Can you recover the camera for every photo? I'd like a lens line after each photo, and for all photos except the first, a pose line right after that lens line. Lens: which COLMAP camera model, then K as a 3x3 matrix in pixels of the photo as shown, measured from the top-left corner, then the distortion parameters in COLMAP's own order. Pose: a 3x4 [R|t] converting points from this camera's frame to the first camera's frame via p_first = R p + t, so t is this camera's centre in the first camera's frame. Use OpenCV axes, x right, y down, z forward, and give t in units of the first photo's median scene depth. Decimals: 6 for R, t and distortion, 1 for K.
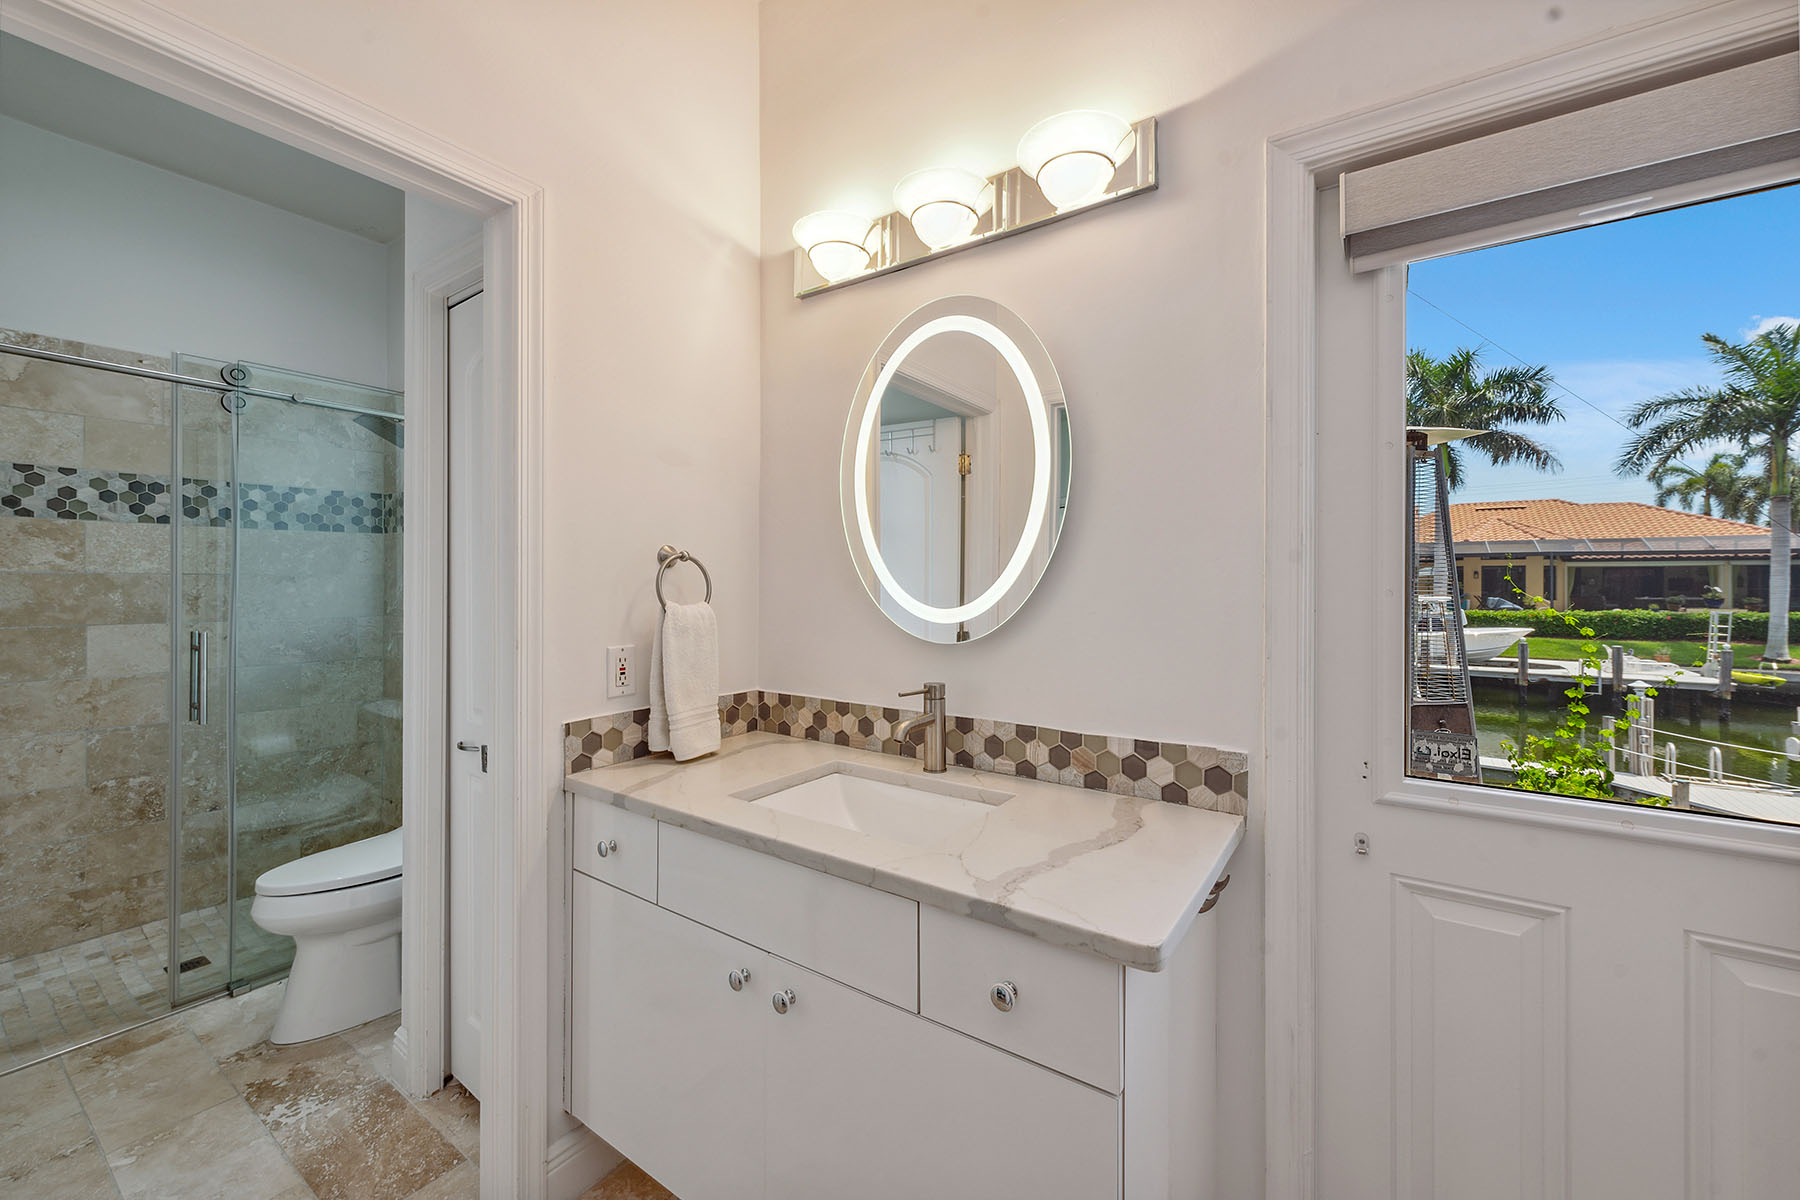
lens RADIAL K [[698.4, 0, 900.0], [0, 698.4, 600.0], [0, 0, 1]] dist [0.002265, -0.000202]
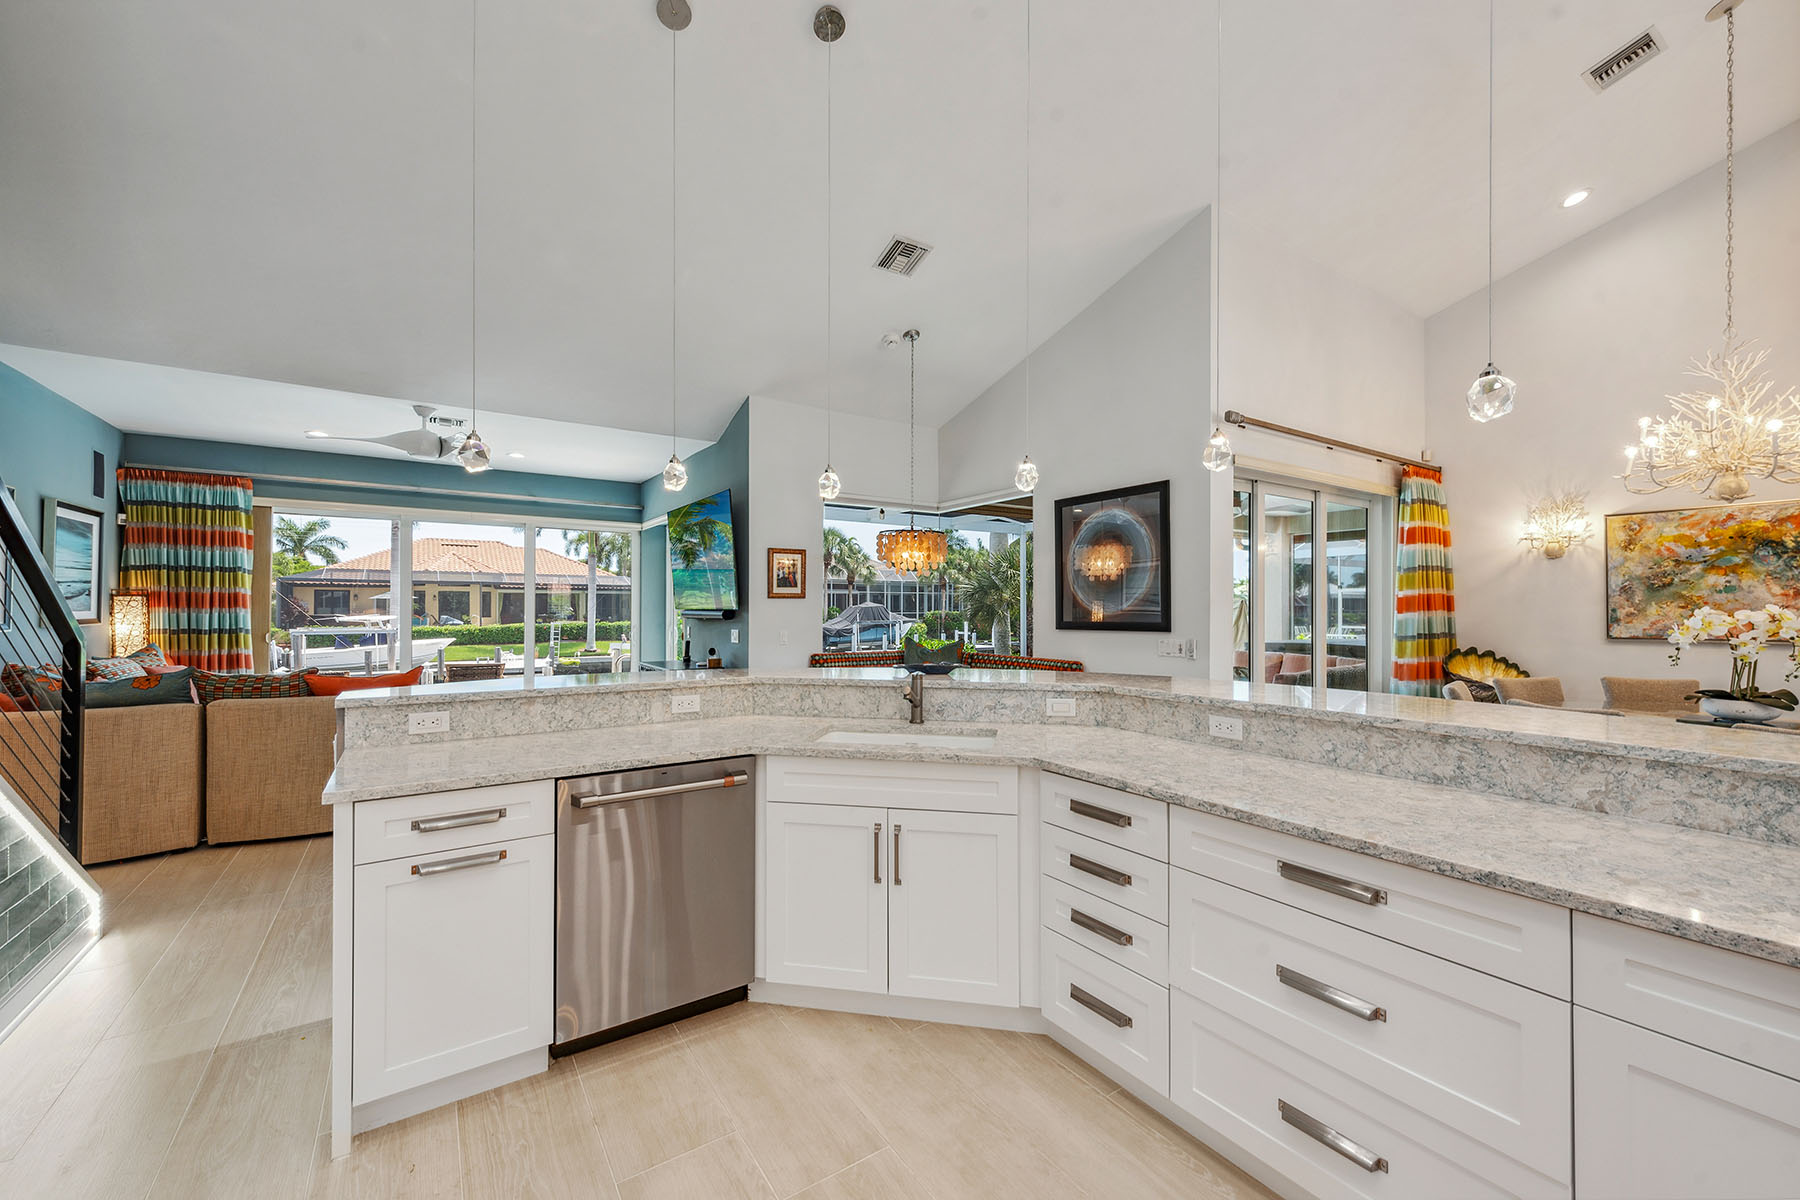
lens RADIAL K [[705.7, 0, 900.9], [0, 705.7, 605.7], [0, 0, 1]] dist [0.002411, -0.000242]
pose [[0.354372, -0.001539, 0.935103, -0.061982], [0.021344, 0.999751, -0.006443, 0.004007], [-0.934861, 0.022242, 0.354317, -0.259079]]
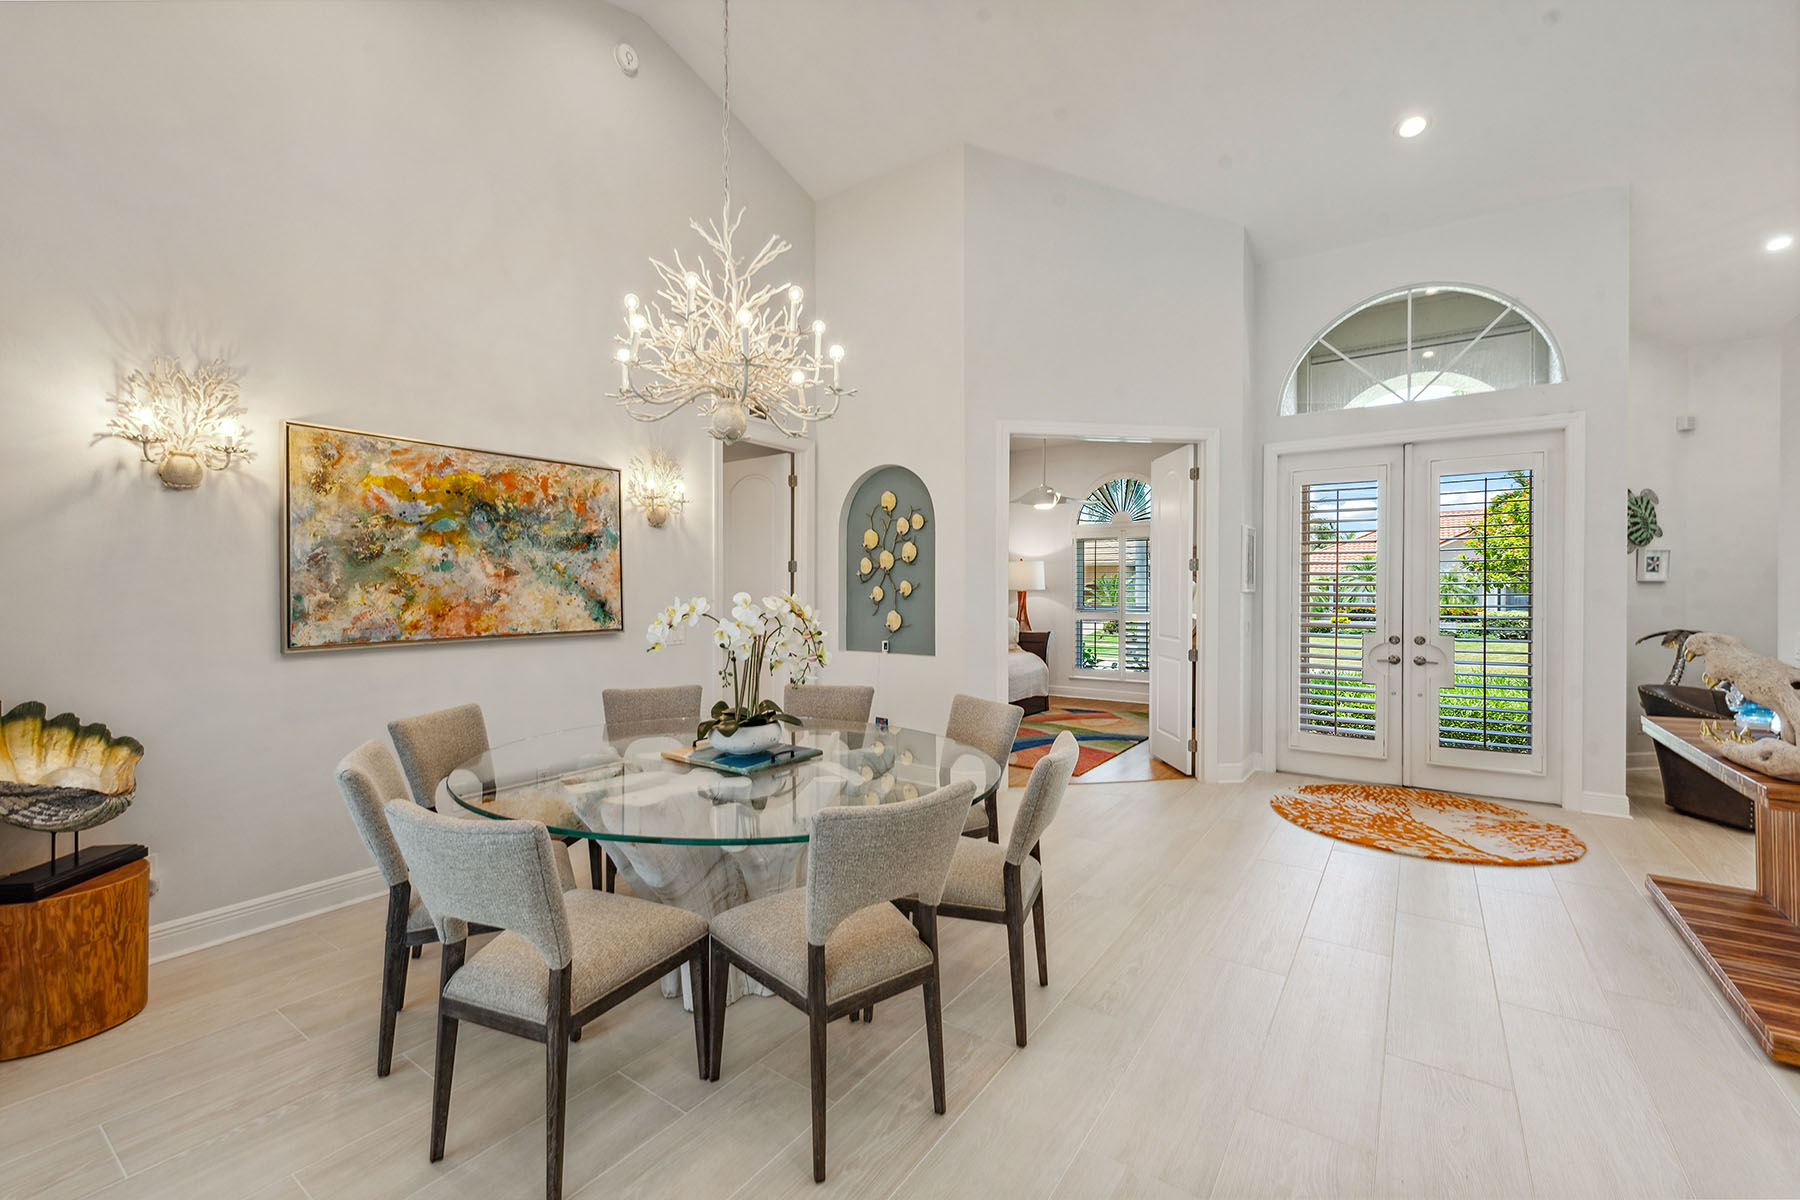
lens RADIAL K [[743.0, 0, 900.8], [0, 743.0, 594.5], [0, 0, 1]] dist [0.004390, -0.000258]
pose [[-0.999982, -0.005614, -0.002106, 0.076089], [-0.005672, 0.999560, 0.029102, 0.003938], [0.001942, 0.029113, -0.999574, -0.260290]]
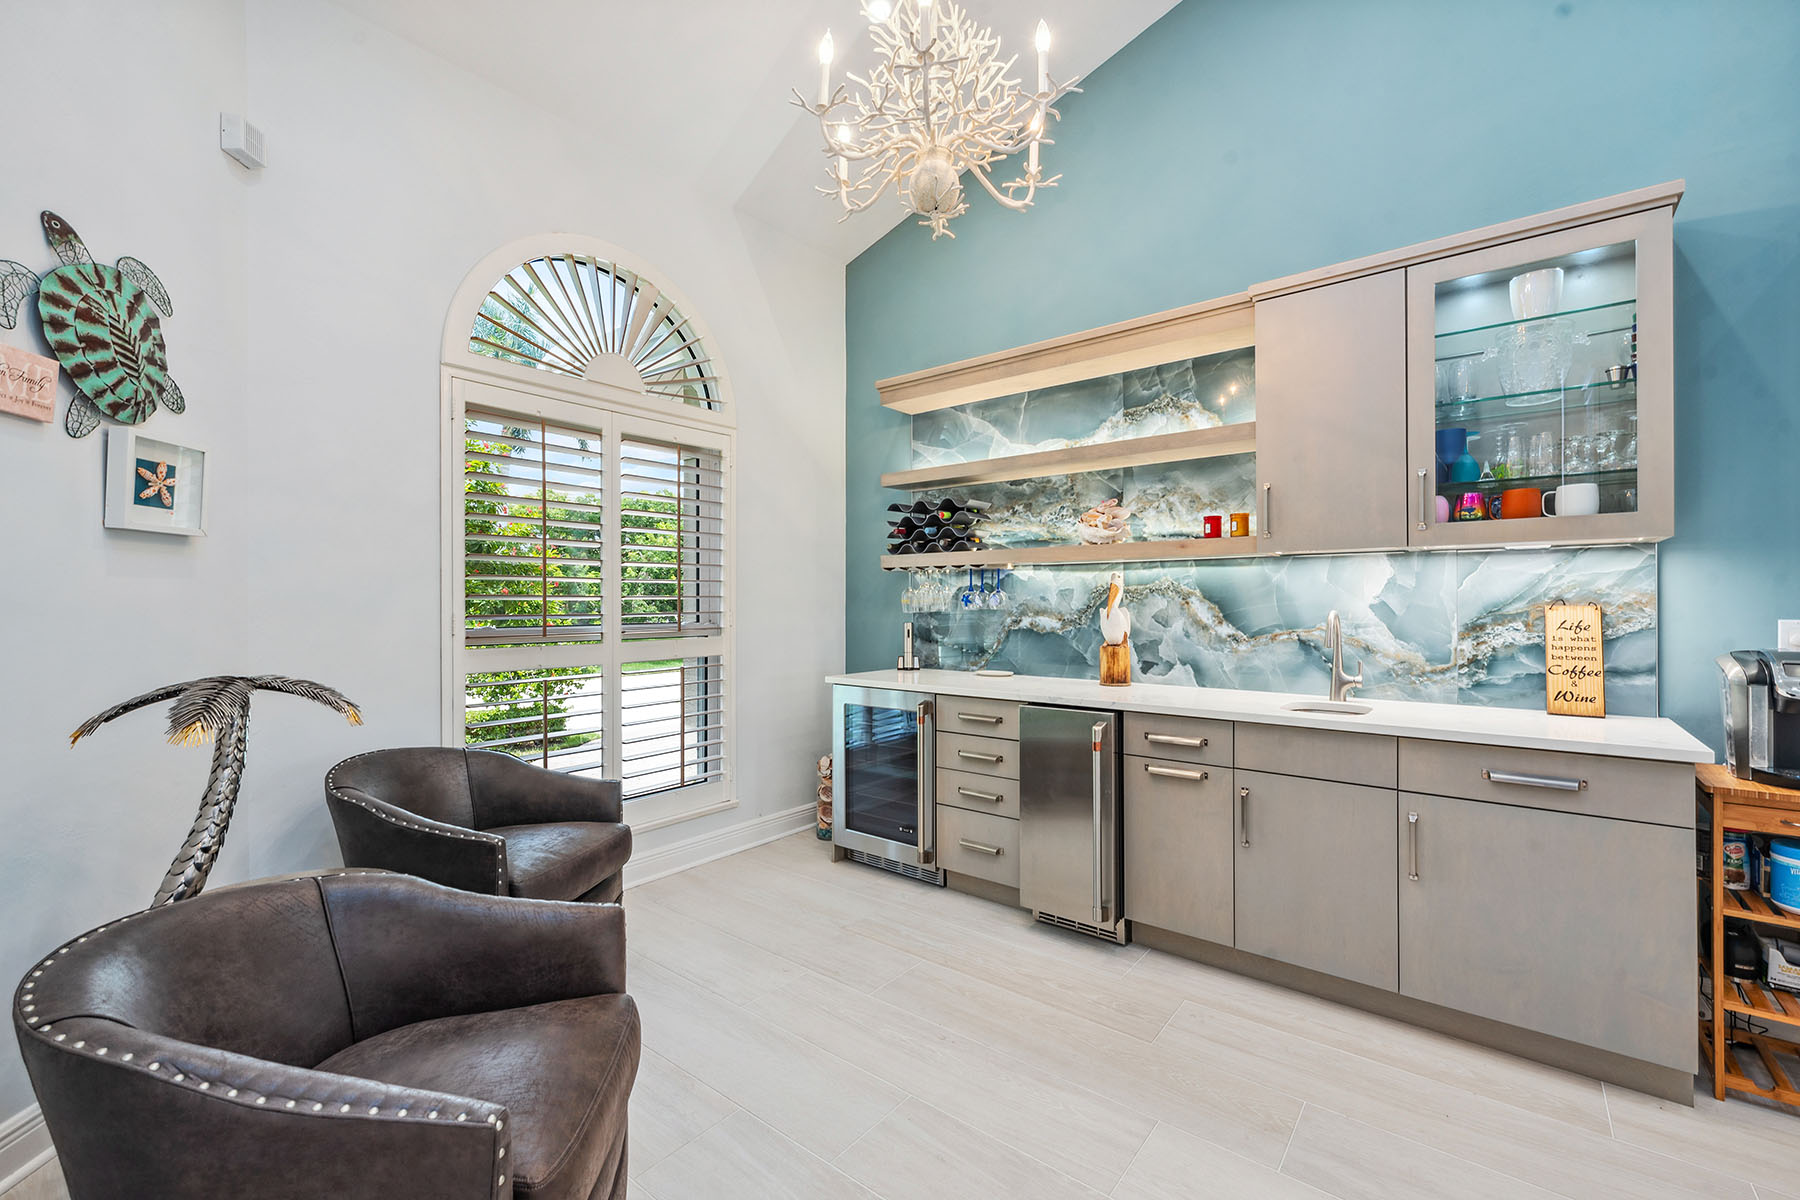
lens RADIAL K [[764.5, 0, 900.0], [0, 764.5, 600.0], [0, 0, 1]] dist [0.002512, 0.000120]
pose [[-0.058921, -0.012861, -0.998180, -0.044950], [-0.017720, 0.999773, -0.011836, 0.010064], [0.998105, 0.016990, -0.059135, -0.373536]]
